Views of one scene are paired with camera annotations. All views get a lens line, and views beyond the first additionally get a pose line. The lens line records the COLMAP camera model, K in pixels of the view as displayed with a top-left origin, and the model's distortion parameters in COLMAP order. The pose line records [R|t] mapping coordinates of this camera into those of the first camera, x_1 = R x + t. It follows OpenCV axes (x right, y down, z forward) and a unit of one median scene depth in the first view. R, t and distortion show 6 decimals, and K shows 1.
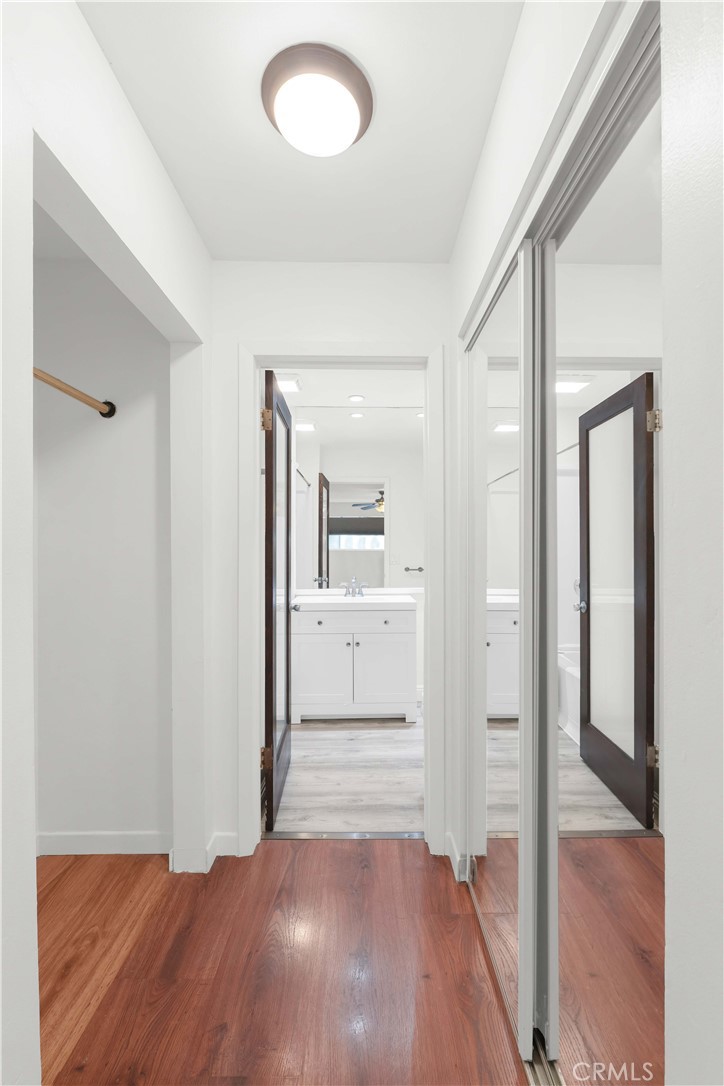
lens RADIAL K [[462.5, 0, 367.4], [0, 462.5, 543.5], [0, 0, 1]] dist [-0.001106, 0.000091]
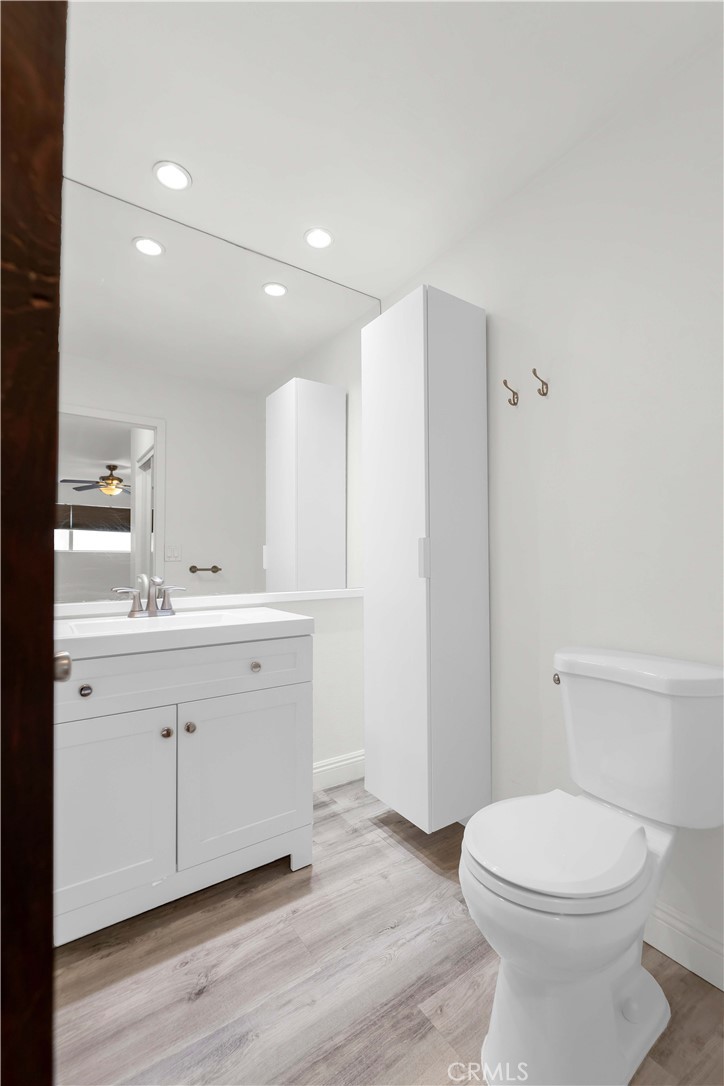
lens RADIAL K [[462.5, 0, 362.8], [0, 462.5, 553.0], [0, 0, 1]] dist [-0.001106, 0.000091]
pose [[0.823154, 0.009033, 0.567747, -0.129635], [-0.003995, 0.999941, -0.010118, 0.061690], [-0.567805, 0.006061, 0.823141, 0.557883]]
